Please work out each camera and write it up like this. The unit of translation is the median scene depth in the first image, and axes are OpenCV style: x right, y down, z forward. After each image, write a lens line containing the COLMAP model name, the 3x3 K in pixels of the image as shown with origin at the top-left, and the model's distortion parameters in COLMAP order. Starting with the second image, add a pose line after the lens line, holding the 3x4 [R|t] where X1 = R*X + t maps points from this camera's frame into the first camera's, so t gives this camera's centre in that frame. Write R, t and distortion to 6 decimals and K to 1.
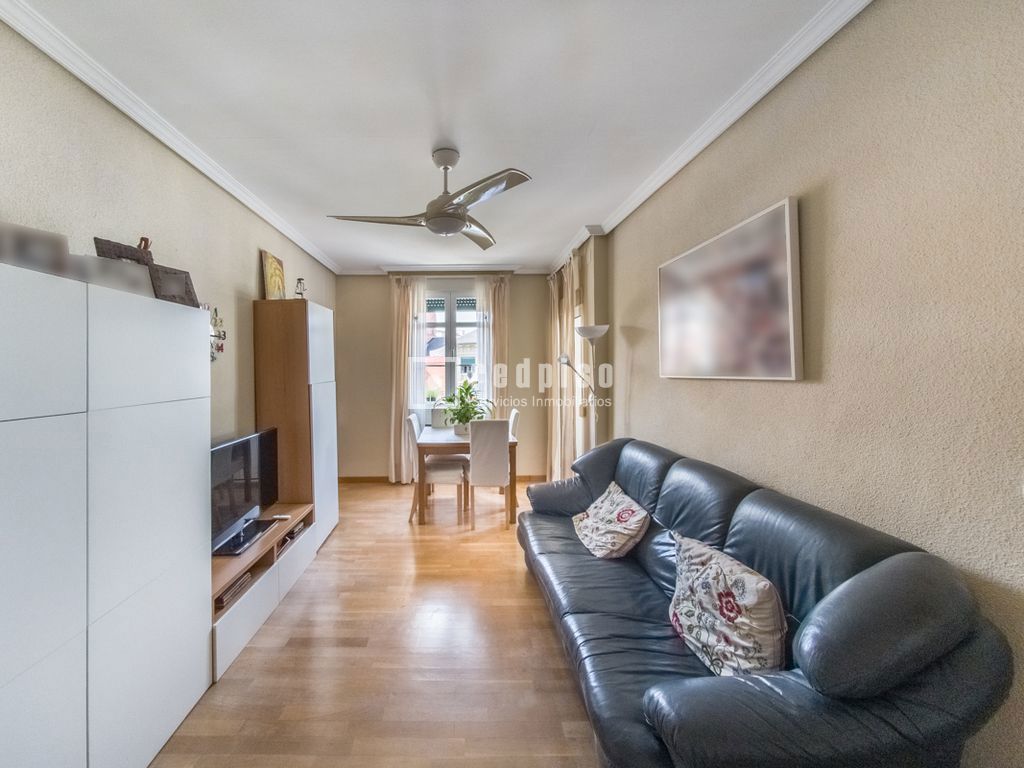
lens RADIAL K [[400.0, 0, 512.0], [0, 400.0, 360.8], [0, 0, 1]] dist [-0.000375, -0.000069]
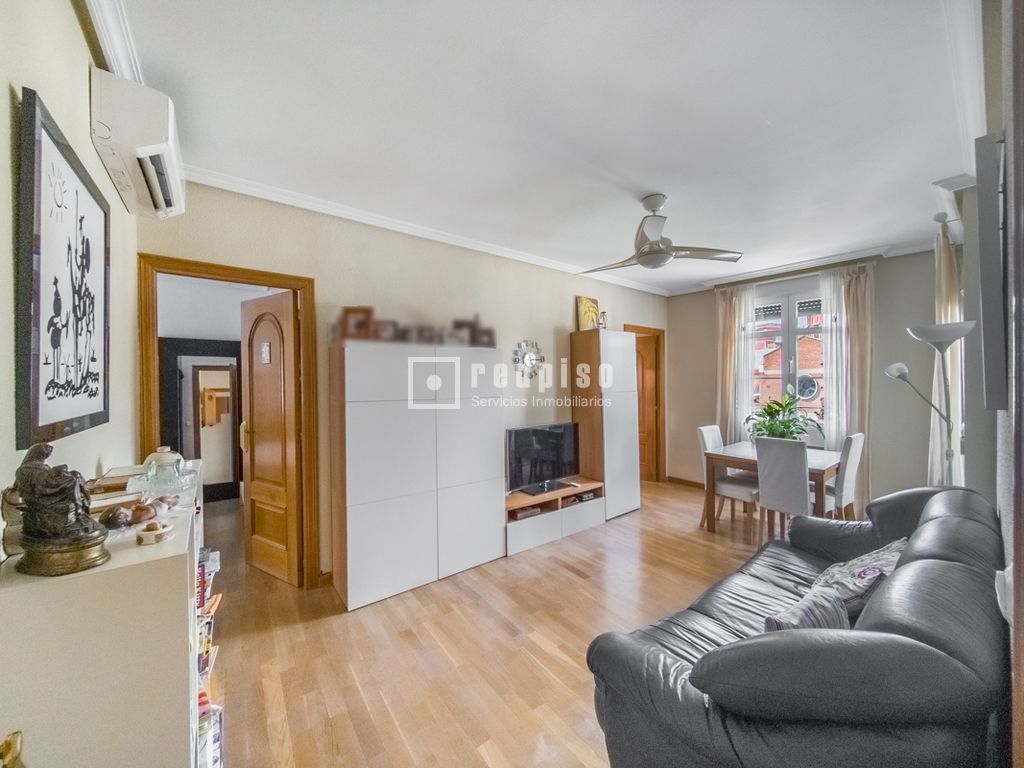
lens RADIAL K [[377.3, 0, 512.0], [0, 377.3, 384.0], [0, 0, 1]] dist [-0.000156, 0.000099]
pose [[0.616813, 0.018160, -0.786901, 0.284867], [0.006639, 0.999578, 0.028272, -0.007329], [0.787082, -0.022663, 0.616432, -0.004183]]
